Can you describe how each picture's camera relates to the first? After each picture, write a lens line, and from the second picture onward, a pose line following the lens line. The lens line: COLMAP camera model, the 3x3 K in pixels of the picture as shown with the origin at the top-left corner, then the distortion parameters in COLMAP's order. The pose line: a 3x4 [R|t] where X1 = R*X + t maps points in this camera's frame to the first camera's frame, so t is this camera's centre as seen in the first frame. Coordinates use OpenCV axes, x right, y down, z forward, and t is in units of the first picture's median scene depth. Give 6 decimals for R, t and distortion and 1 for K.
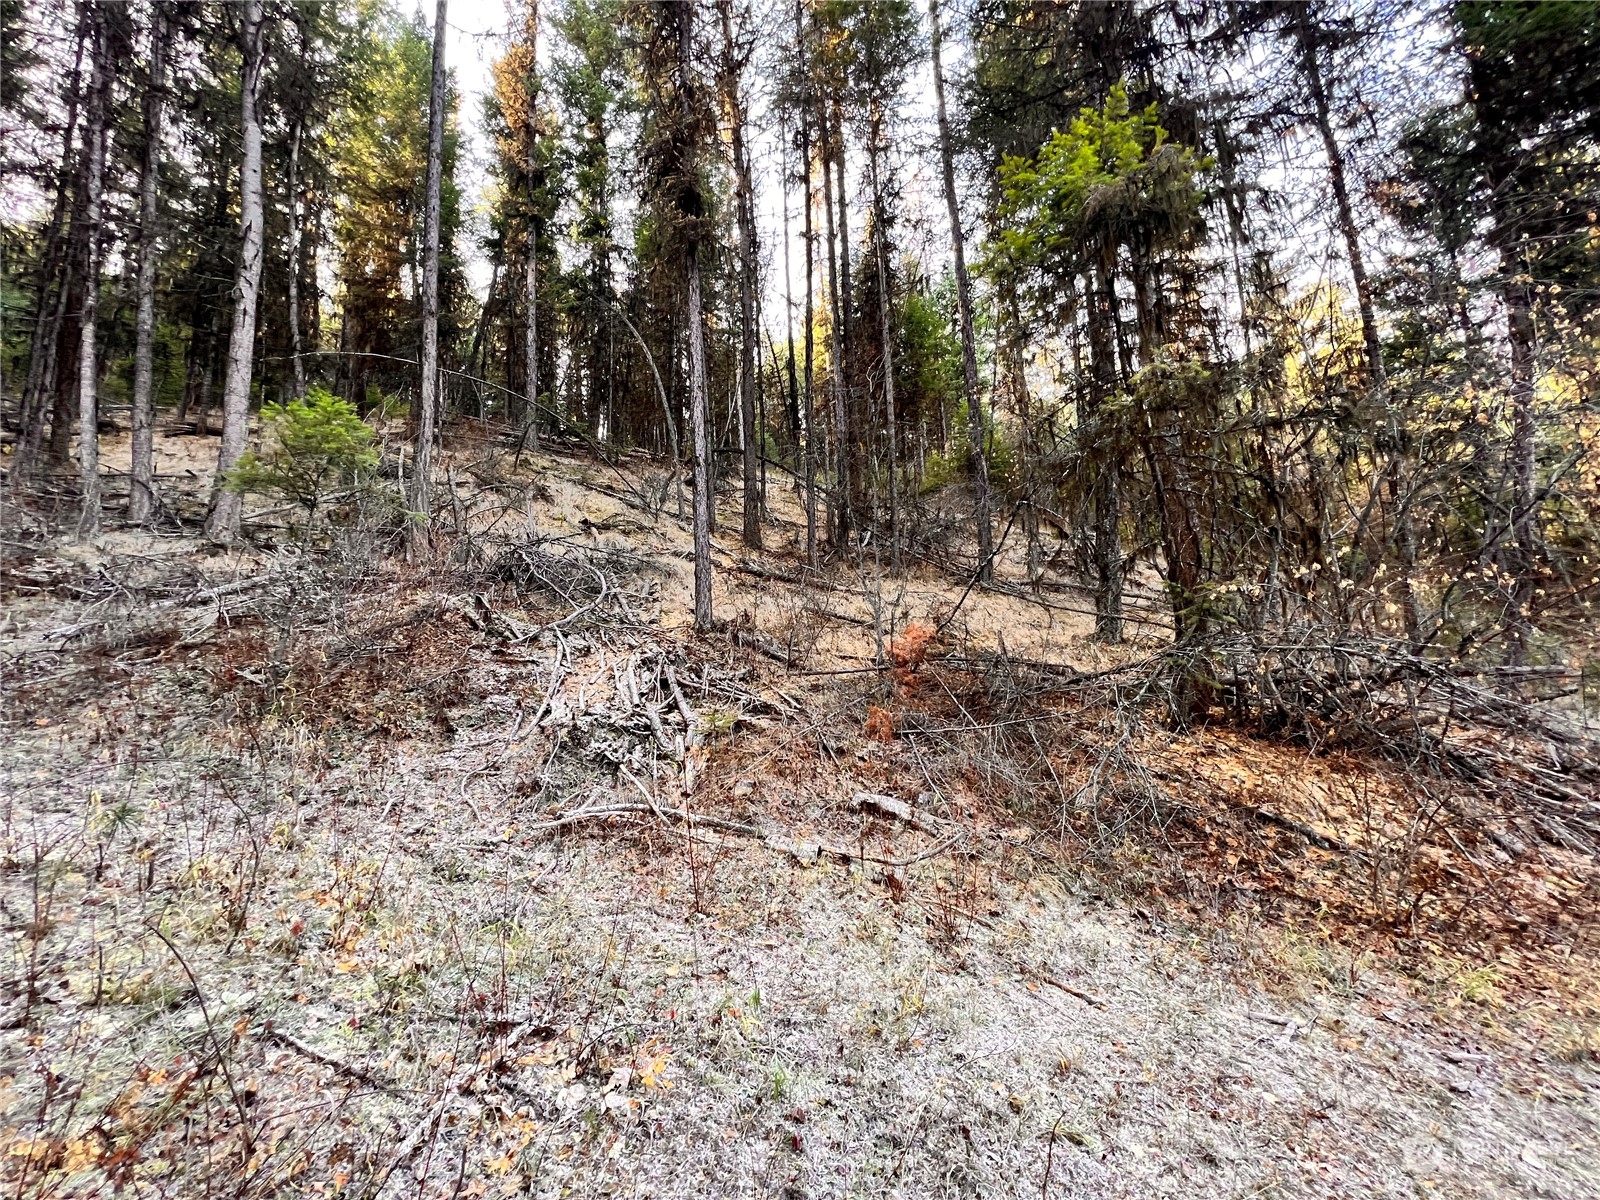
lens RADIAL K [[634.8, 0, 798.7], [0, 634.8, 600.8], [0, 0, 1]] dist [0.001185, -0.000761]
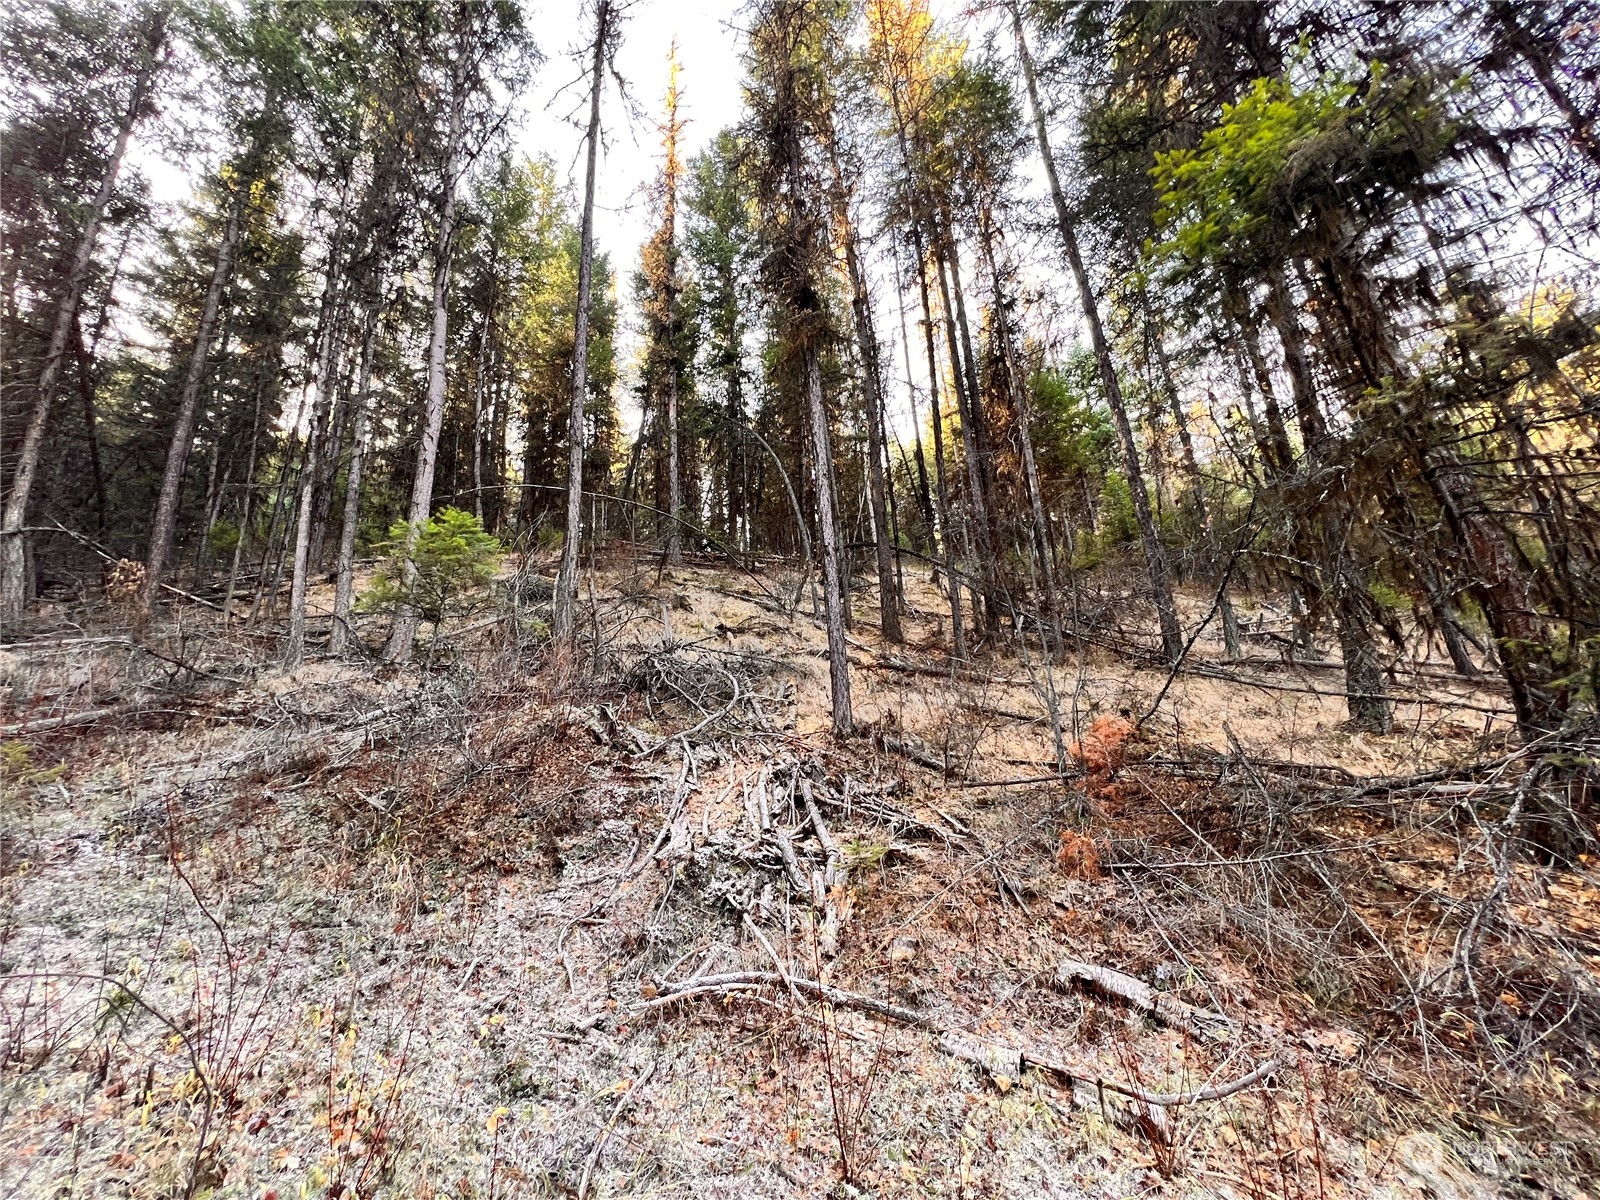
lens RADIAL K [[634.8, 0, 798.7], [0, 634.8, 600.8], [0, 0, 1]] dist [0.001185, -0.000761]
pose [[0.973804, -0.080852, -0.212530, -0.008606], [0.046285, 0.985563, -0.162857, 0.003289], [0.222629, 0.148753, 0.963488, 0.117202]]
